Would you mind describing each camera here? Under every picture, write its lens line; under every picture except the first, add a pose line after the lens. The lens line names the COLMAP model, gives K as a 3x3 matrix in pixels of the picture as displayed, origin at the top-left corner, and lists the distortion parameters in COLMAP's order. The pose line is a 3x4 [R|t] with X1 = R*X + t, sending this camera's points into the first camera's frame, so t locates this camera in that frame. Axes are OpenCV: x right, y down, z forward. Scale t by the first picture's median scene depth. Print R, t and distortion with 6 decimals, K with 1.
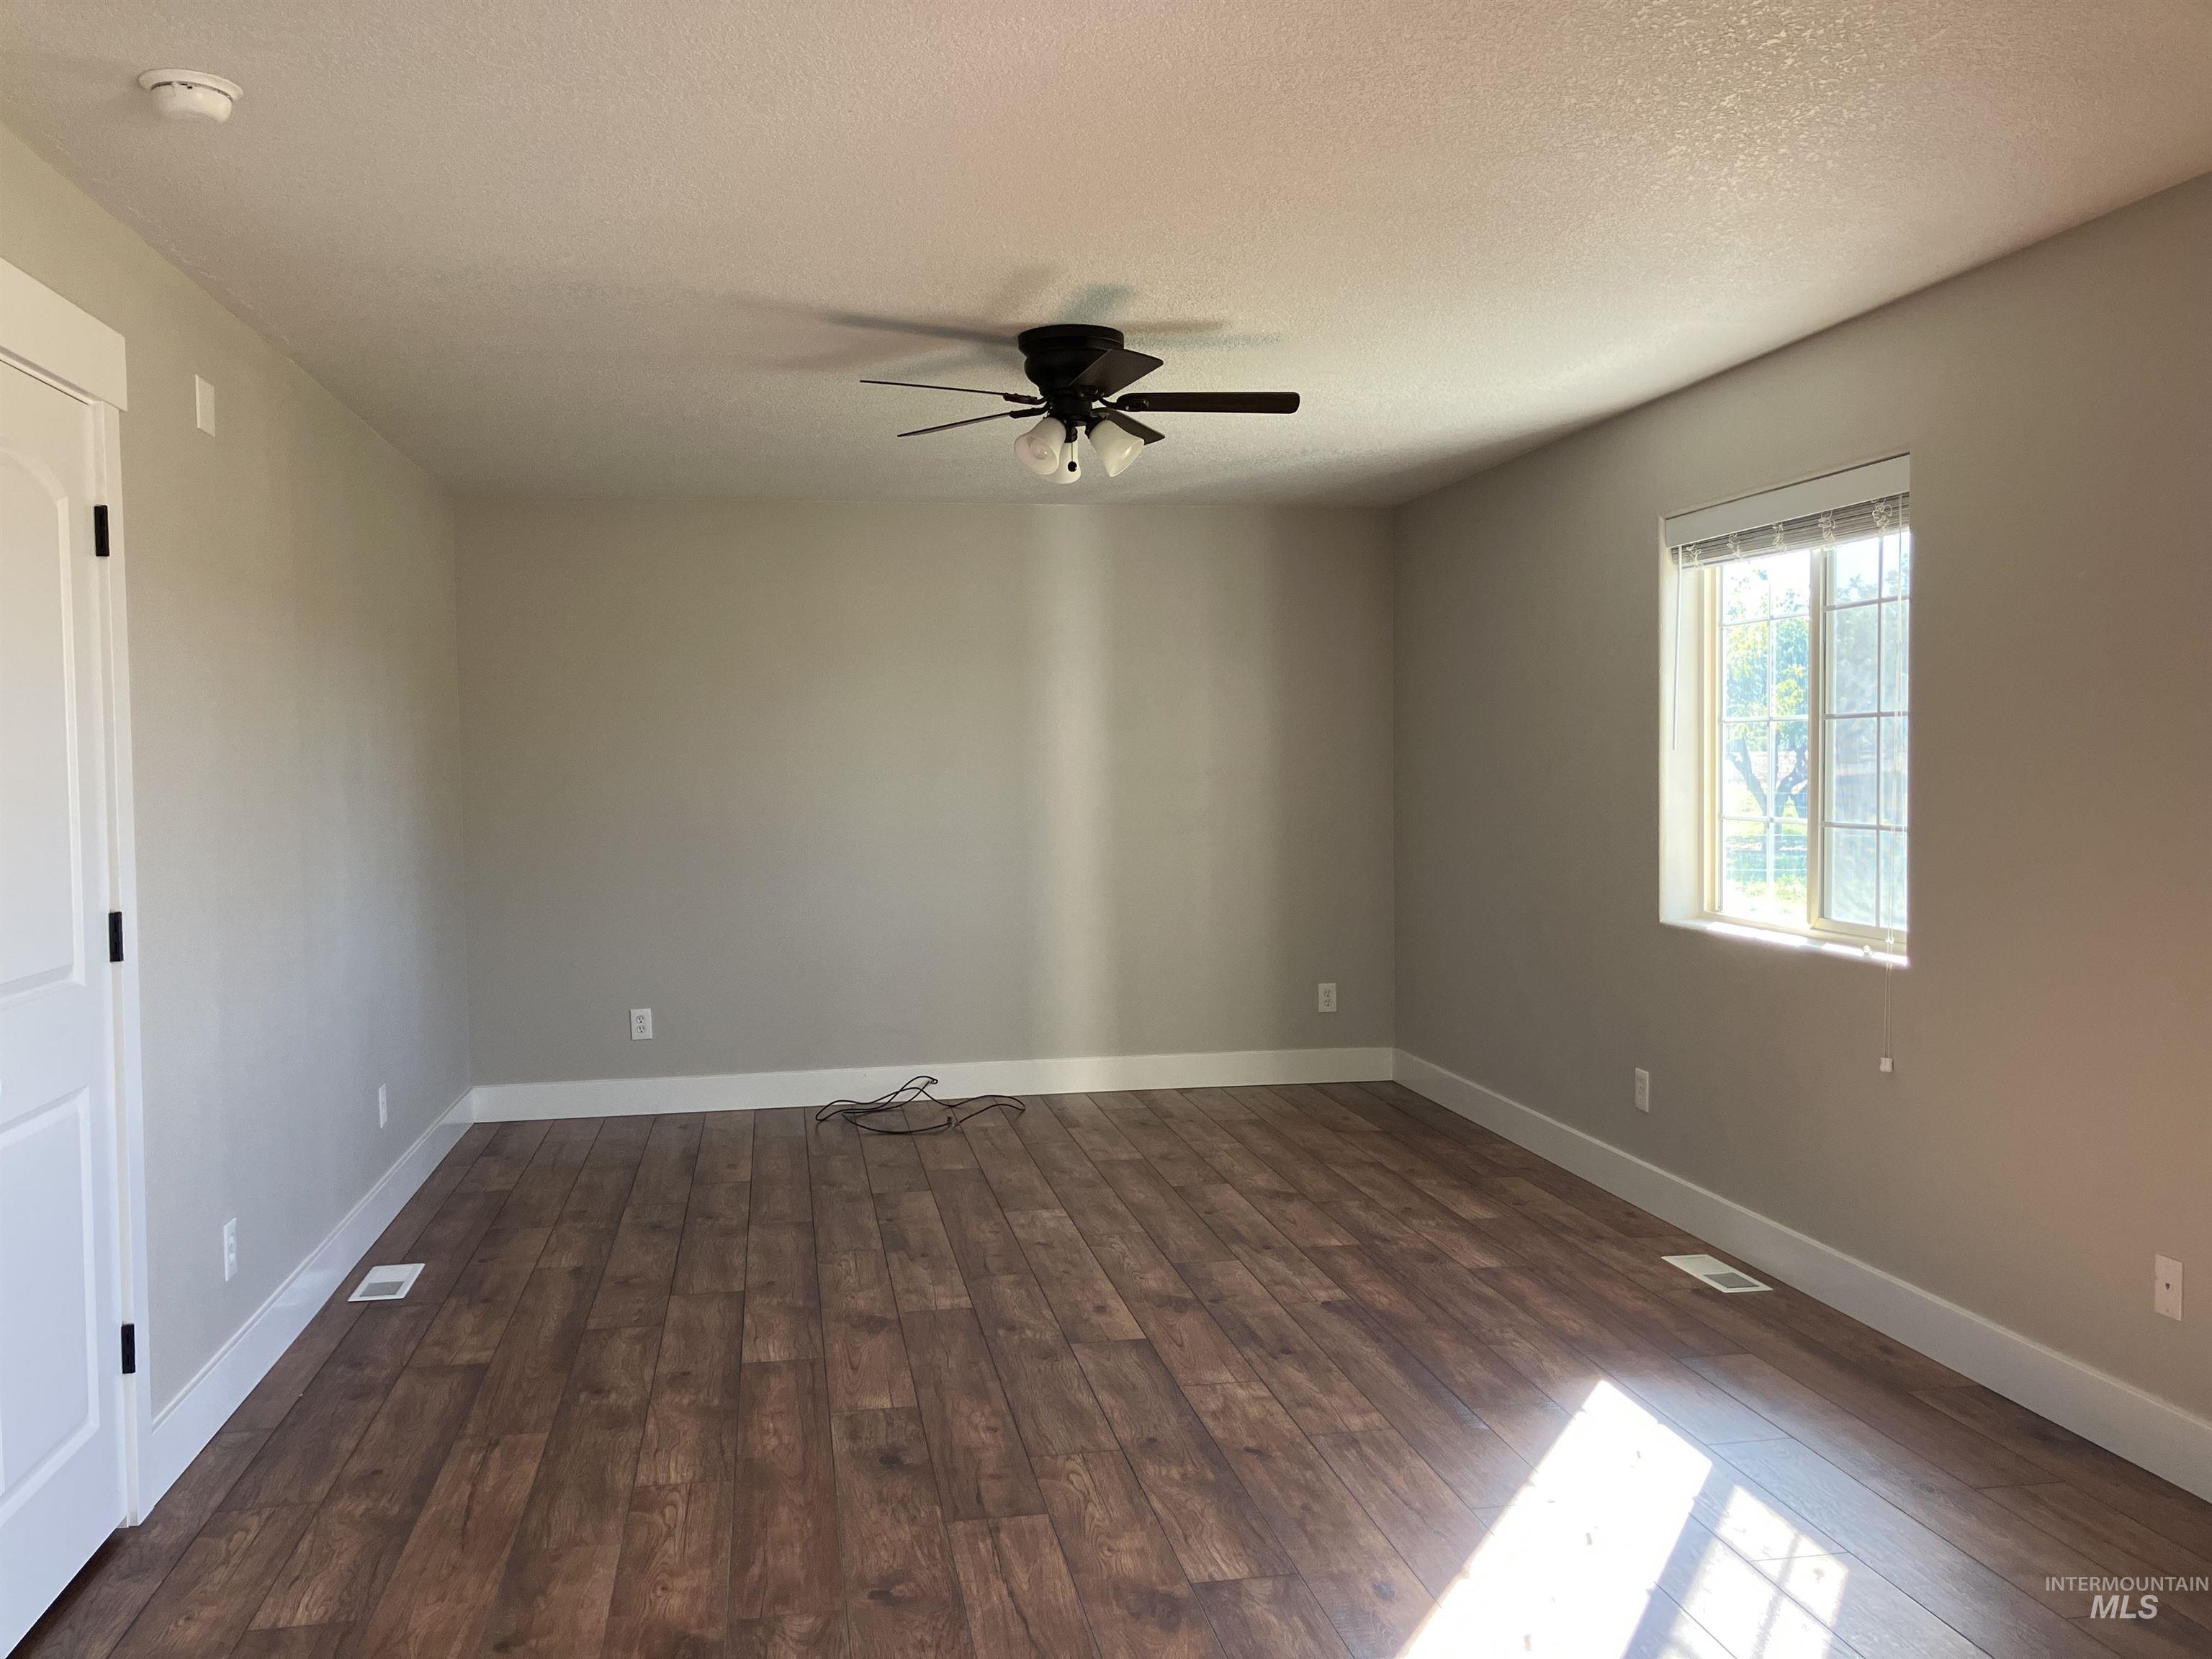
lens RADIAL K [[1832.8, 0, 1111.2], [0, 1832.8, 804.0], [0, 0, 1]] dist [0.047532, -0.049295]
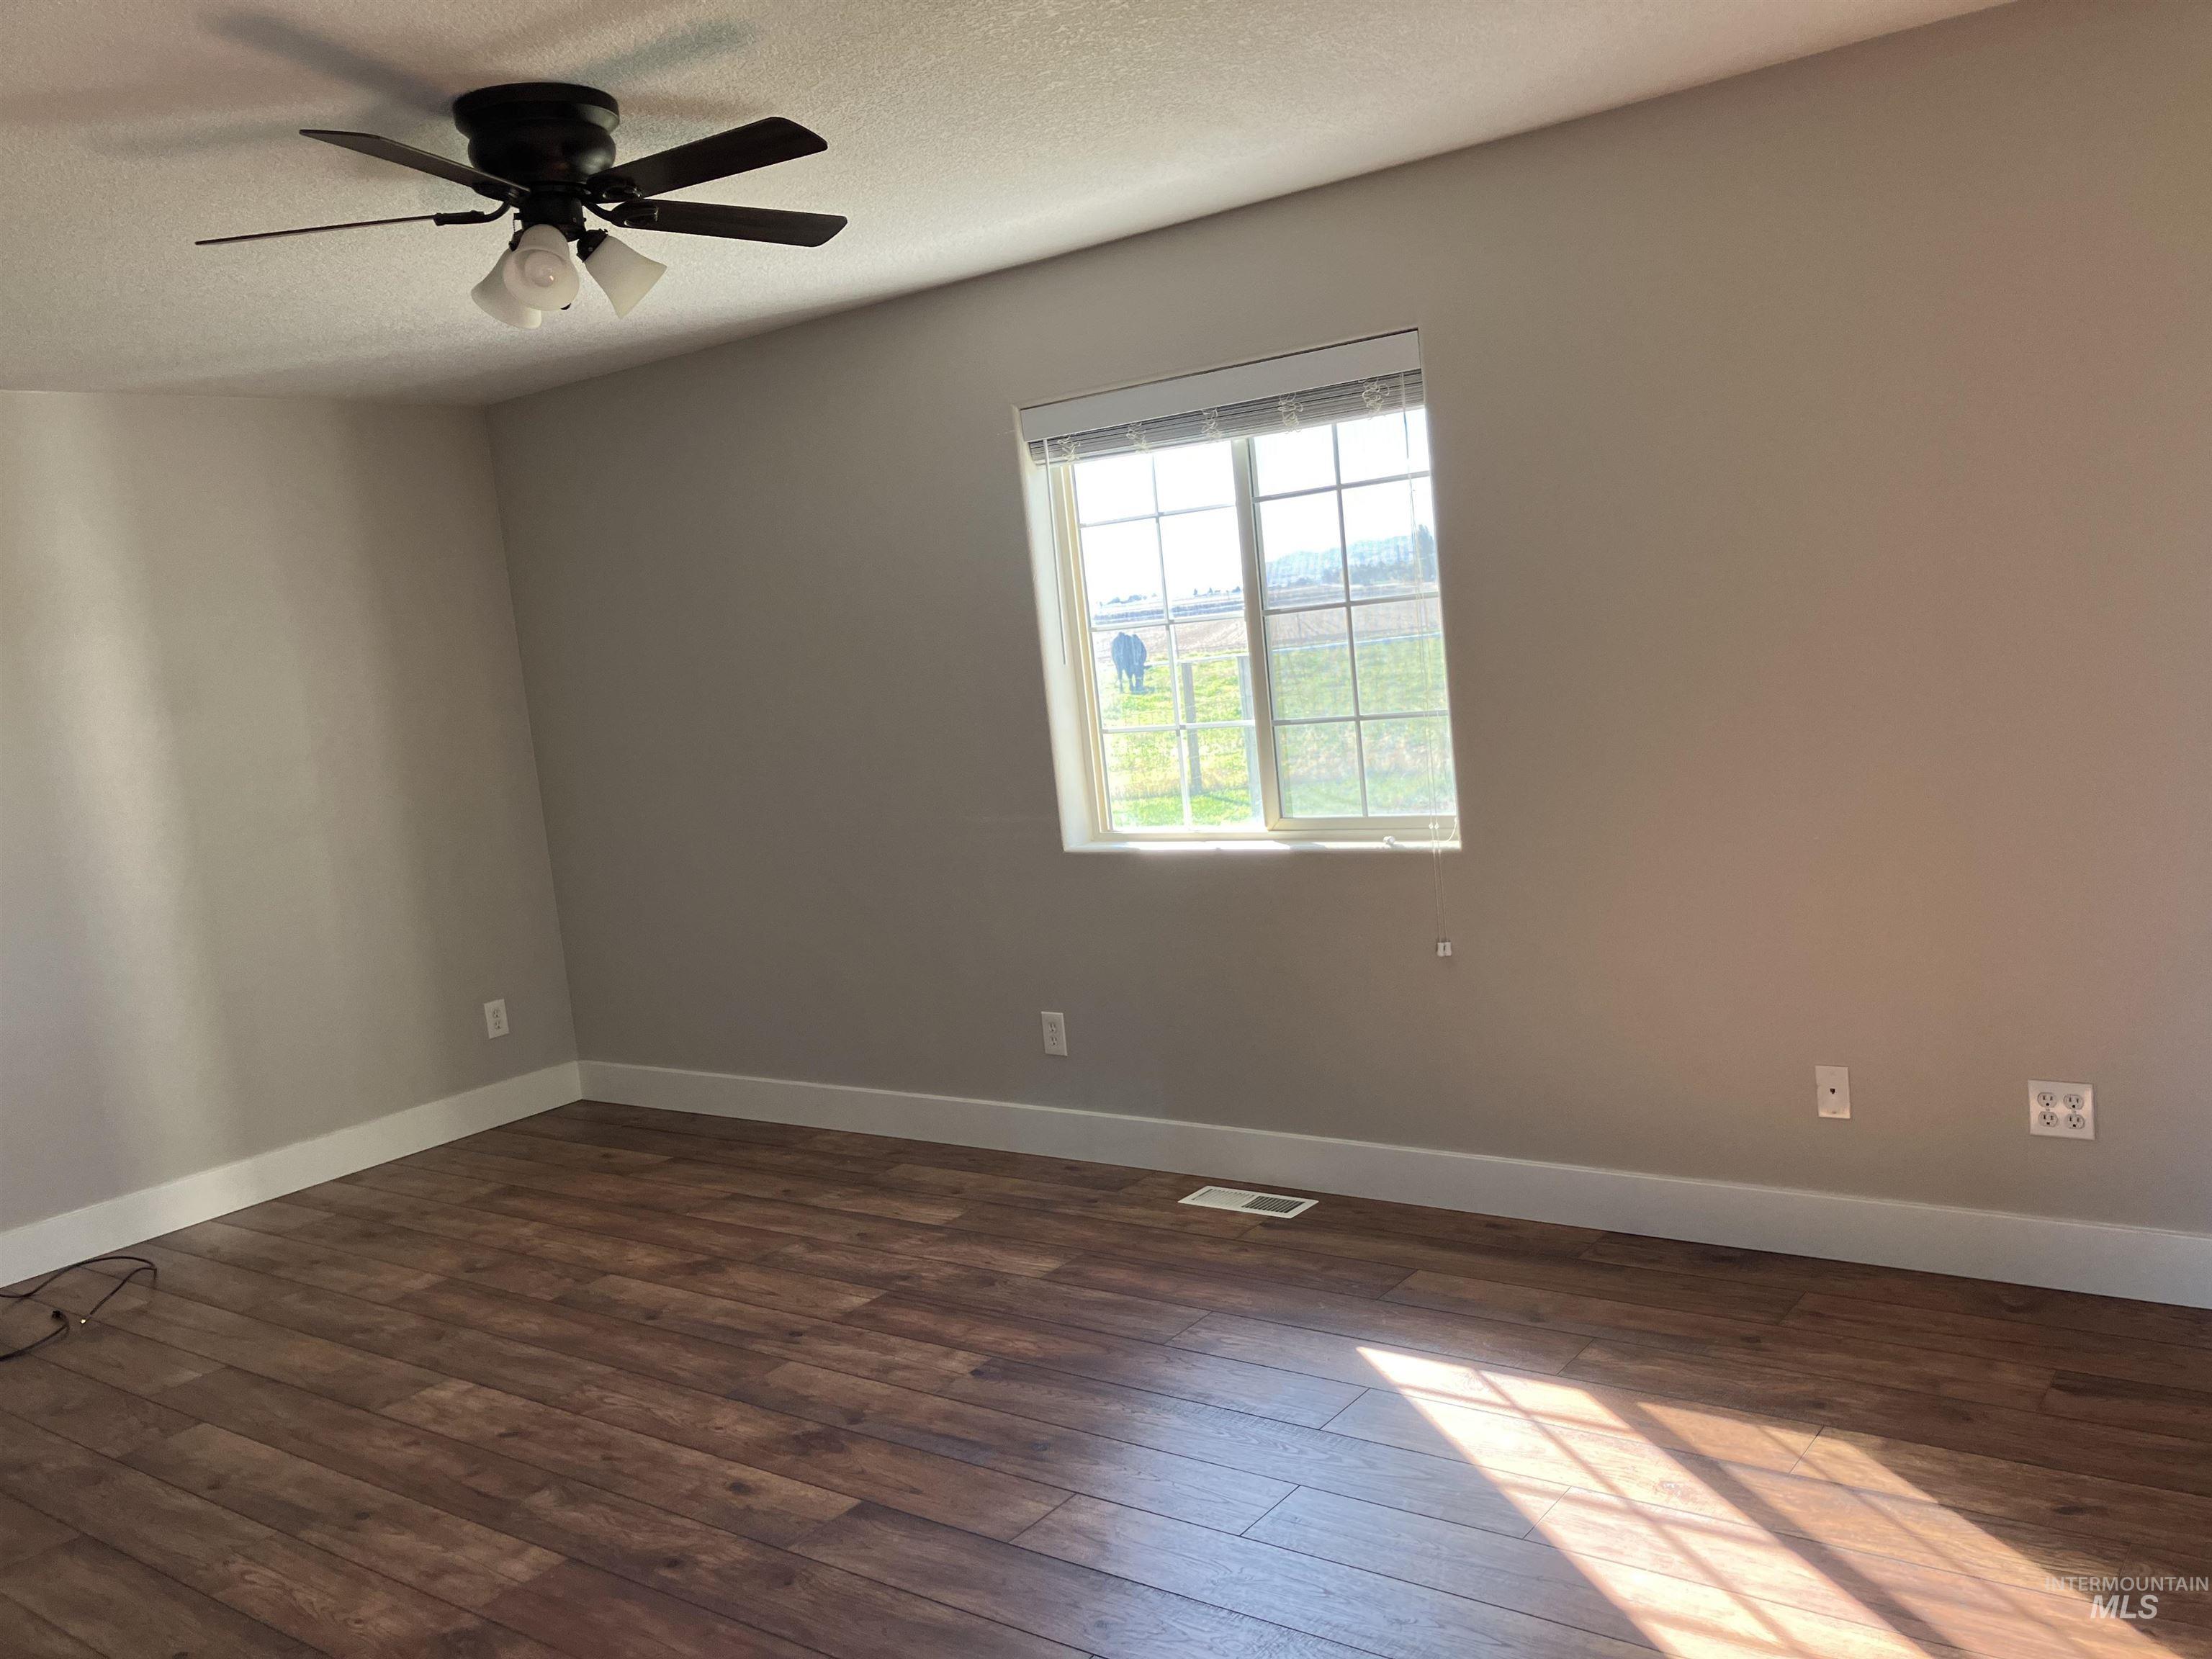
lens RADIAL K [[1831.8, 0, 1106.0], [0, 1831.8, 829.5], [0, 0, 1]] dist [0.054347, -0.057382]
pose [[0.741424, -0.148008, 0.654511, -0.320621], [0.116692, 0.988949, 0.091448, -0.031919], [-0.660813, 0.008575, 0.750502, 0.333066]]
